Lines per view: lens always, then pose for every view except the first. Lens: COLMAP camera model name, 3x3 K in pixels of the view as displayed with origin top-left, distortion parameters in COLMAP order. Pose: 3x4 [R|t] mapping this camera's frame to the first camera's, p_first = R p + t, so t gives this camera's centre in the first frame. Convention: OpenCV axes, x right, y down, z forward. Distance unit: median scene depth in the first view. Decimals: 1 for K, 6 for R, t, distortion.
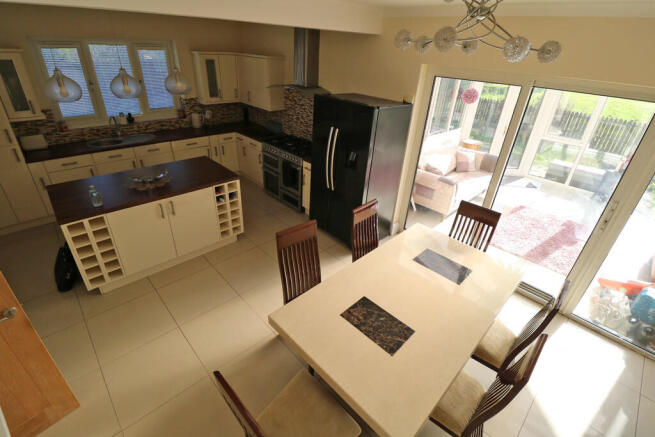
lens RADIAL K [[302.5, 0, 326.1], [0, 302.5, 215.5], [0, 0, 1]] dist [-0.006460, -0.008771]
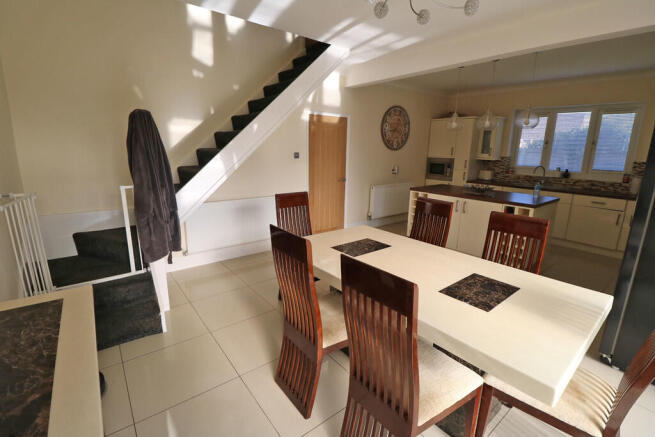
lens RADIAL K [[302.5, 0, 326.1], [0, 302.5, 220.4], [0, 0, 1]] dist [-0.006460, -0.008771]
pose [[-0.096965, 0.180025, -0.978871, 0.580599], [-0.504465, 0.838924, 0.204259, 0.039024], [0.857970, 0.513612, 0.009470, 0.358303]]
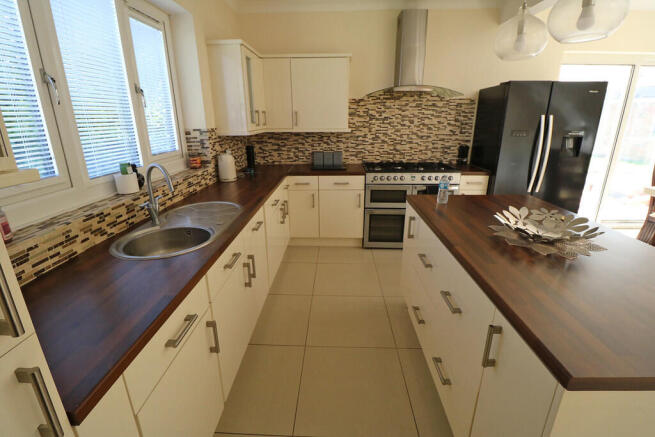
lens RADIAL K [[302.5, 0, 324.8], [0, 302.5, 213.9], [0, 0, 1]] dist [-0.006460, -0.008771]
pose [[0.716649, -0.267554, 0.644072, -0.807254], [0.381288, 0.923565, -0.040594, -0.183969], [-0.583981, 0.274669, 0.763887, 0.618613]]
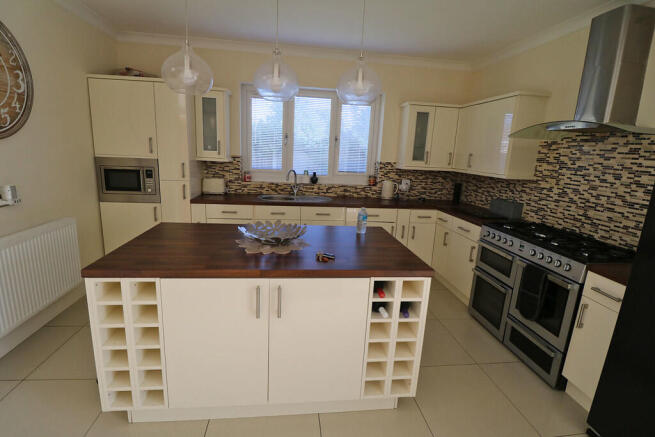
lens RADIAL K [[302.5, 0, 323.8], [0, 302.5, 210.7], [0, 0, 1]] dist [-0.006460, -0.008771]
pose [[0.799653, 0.102024, -0.591732, -0.128766], [-0.298559, 0.922568, -0.244401, -0.043143], [0.520978, 0.372102, 0.768194, 0.431891]]
